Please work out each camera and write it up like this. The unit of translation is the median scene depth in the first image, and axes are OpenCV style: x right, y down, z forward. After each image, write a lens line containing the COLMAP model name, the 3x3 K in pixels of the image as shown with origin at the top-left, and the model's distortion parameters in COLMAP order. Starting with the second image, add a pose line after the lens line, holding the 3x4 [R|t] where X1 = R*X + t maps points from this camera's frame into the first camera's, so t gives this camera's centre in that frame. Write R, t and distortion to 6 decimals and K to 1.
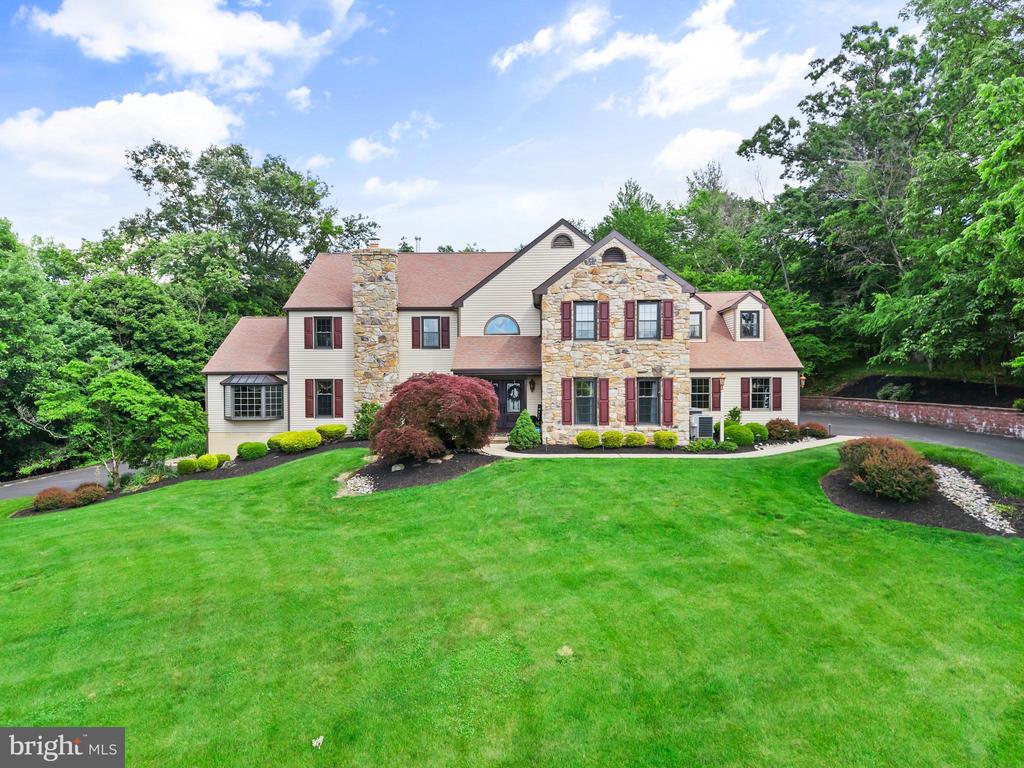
lens RADIAL K [[694.2, 0, 503.9], [0, 694.2, 385.2], [0, 0, 1]] dist [0.013360, -0.015832]
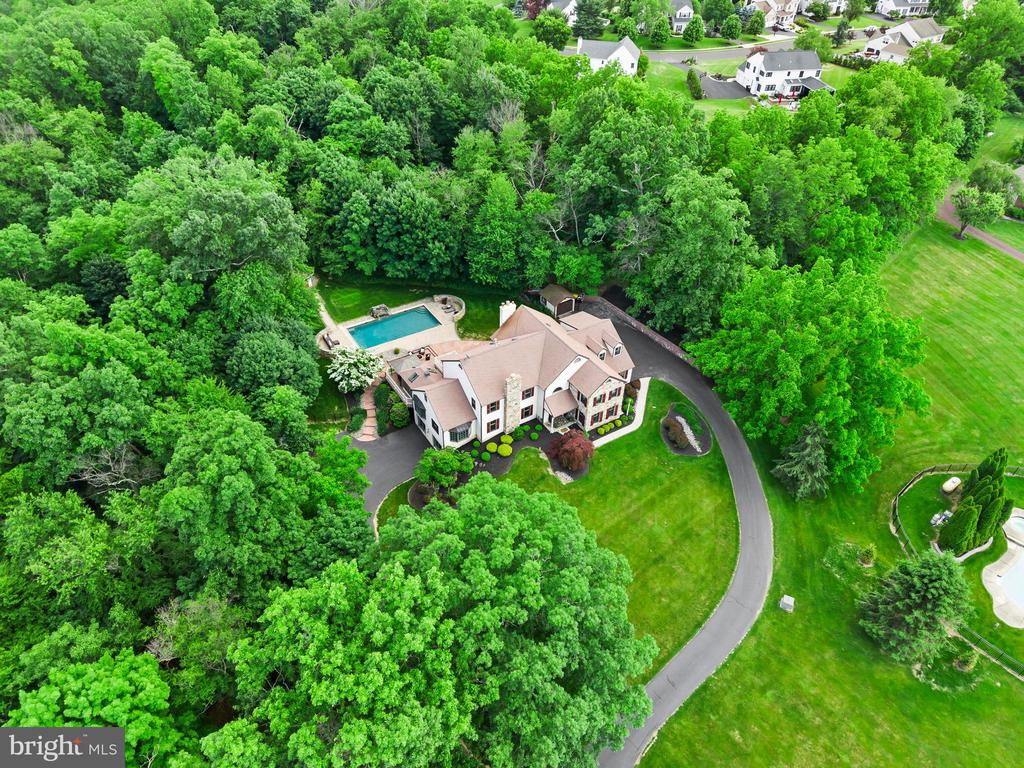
lens RADIAL K [[701.6, 0, 504.0], [0, 701.6, 387.8], [0, 0, 1]] dist [-0.000387, -0.008536]
pose [[0.822467, -0.352639, 0.446310, -1.645882], [-0.009820, 0.775715, 0.631007, -2.142383], [-0.568727, -0.523366, 0.634537, -0.764726]]
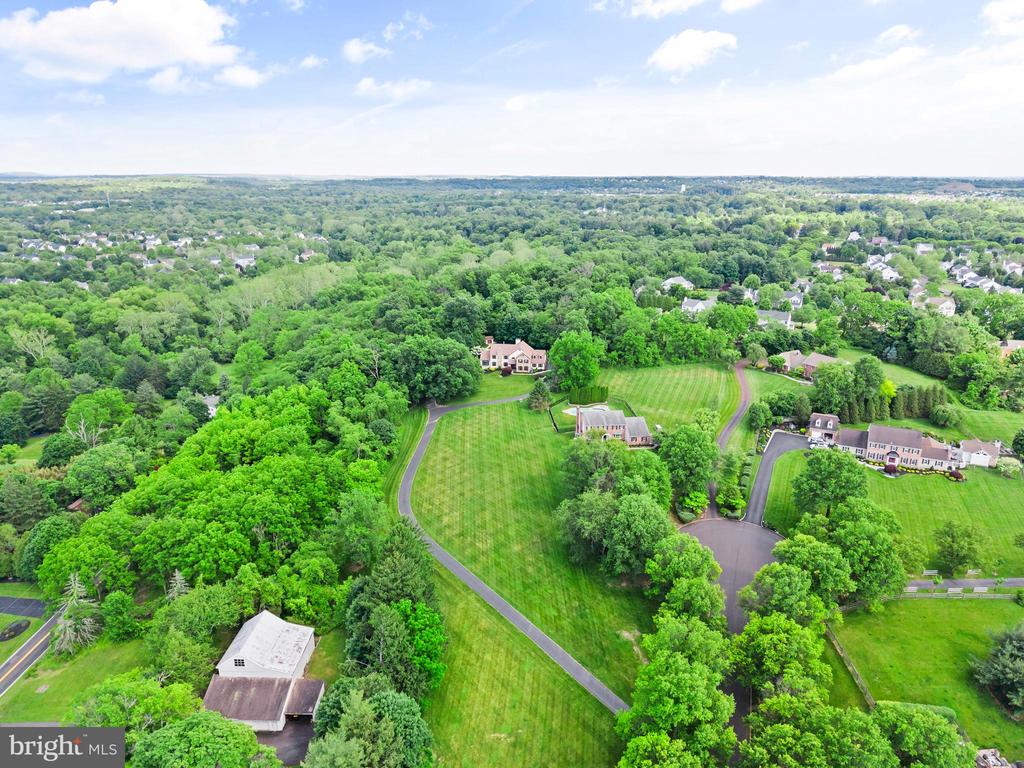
lens RADIAL K [[694.2, 0, 503.0], [0, 694.2, 383.7], [0, 0, 1]] dist [0.013360, -0.015832]
pose [[0.997599, 0.025425, -0.064422, 0.552182], [-0.006261, 0.959476, 0.281720, -2.816012], [0.068974, -0.280640, 0.957332, -9.547983]]
